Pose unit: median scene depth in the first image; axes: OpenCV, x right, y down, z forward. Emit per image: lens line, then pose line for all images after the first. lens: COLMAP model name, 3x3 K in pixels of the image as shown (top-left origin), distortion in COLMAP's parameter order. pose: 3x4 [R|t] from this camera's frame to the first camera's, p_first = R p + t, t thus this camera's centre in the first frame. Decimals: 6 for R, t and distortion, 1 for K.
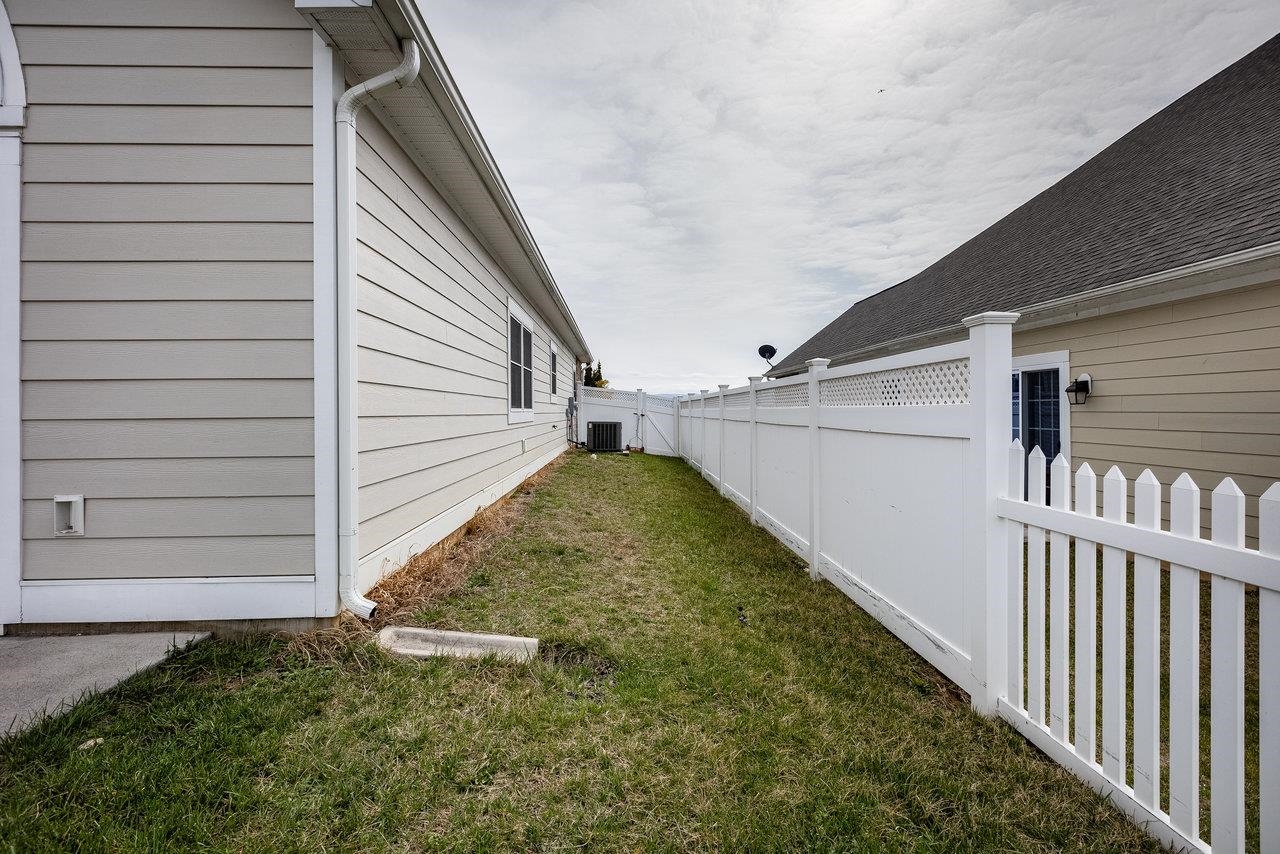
lens RADIAL K [[576.8, 0, 636.1], [0, 576.8, 405.6], [0, 0, 1]] dist [0.001998, -0.000173]
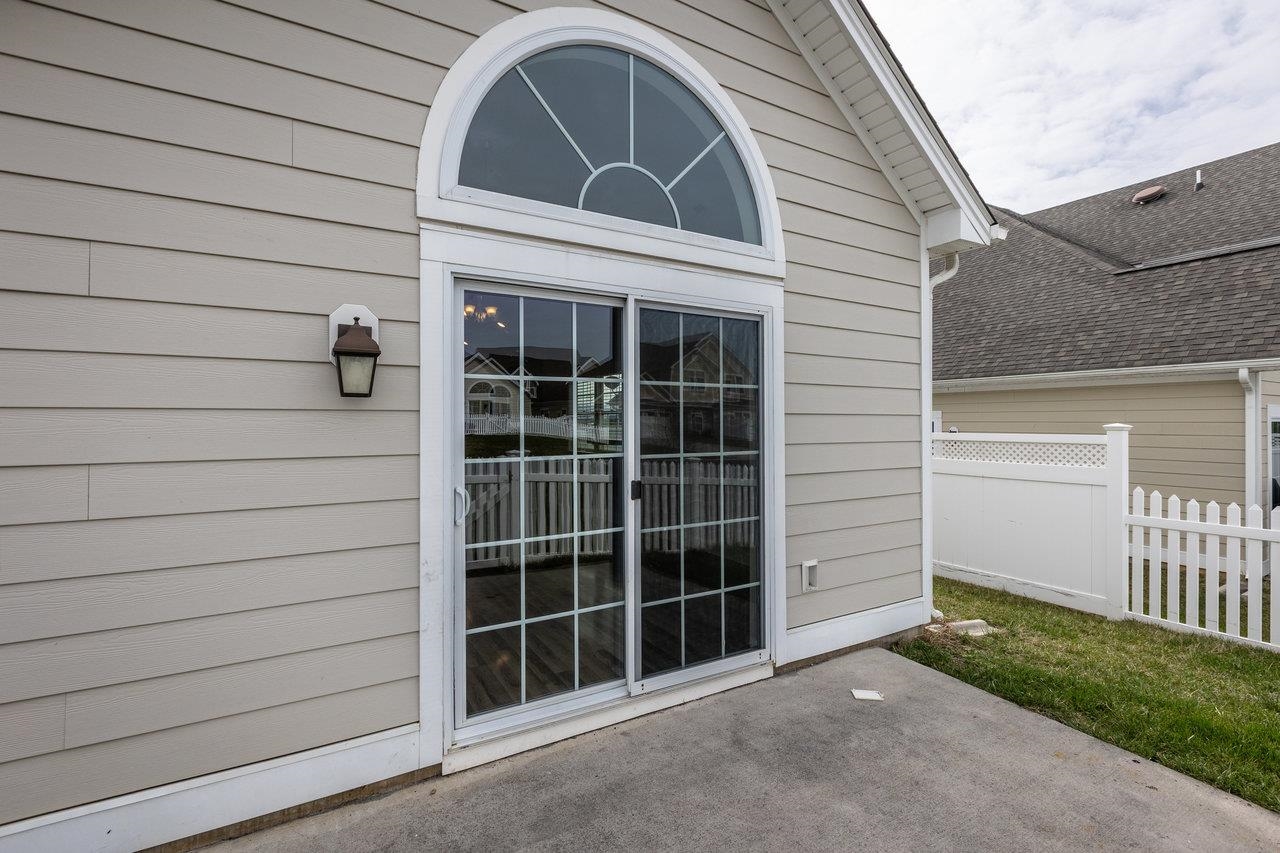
lens RADIAL K [[565.9, 0, 638.5], [0, 565.9, 421.9], [0, 0, 1]] dist [0.000365, -0.000193]
pose [[0.880035, 0.007929, 0.474843, -1.847334], [-0.006767, 0.999968, -0.004156, -0.147207], [-0.474861, 0.000444, 0.880061, 0.039072]]
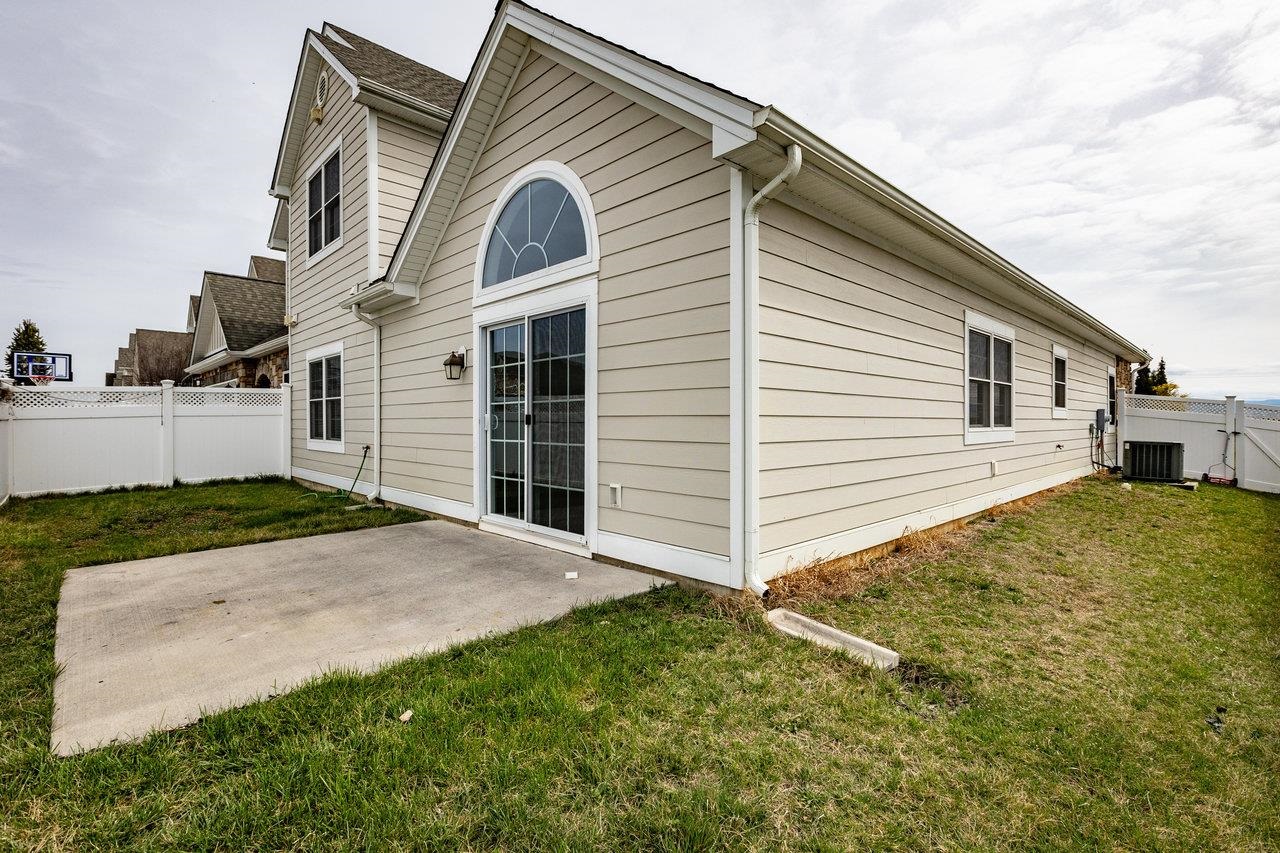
lens RADIAL K [[580.0, 0, 637.8], [0, 580.0, 422.4], [0, 0, 1]] dist [0.002504, -0.000014]
pose [[0.676215, 0.011581, -0.736613, 0.309885], [-0.000898, 0.999889, 0.014896, -0.049144], [0.736704, -0.009412, 0.676150, -0.101627]]
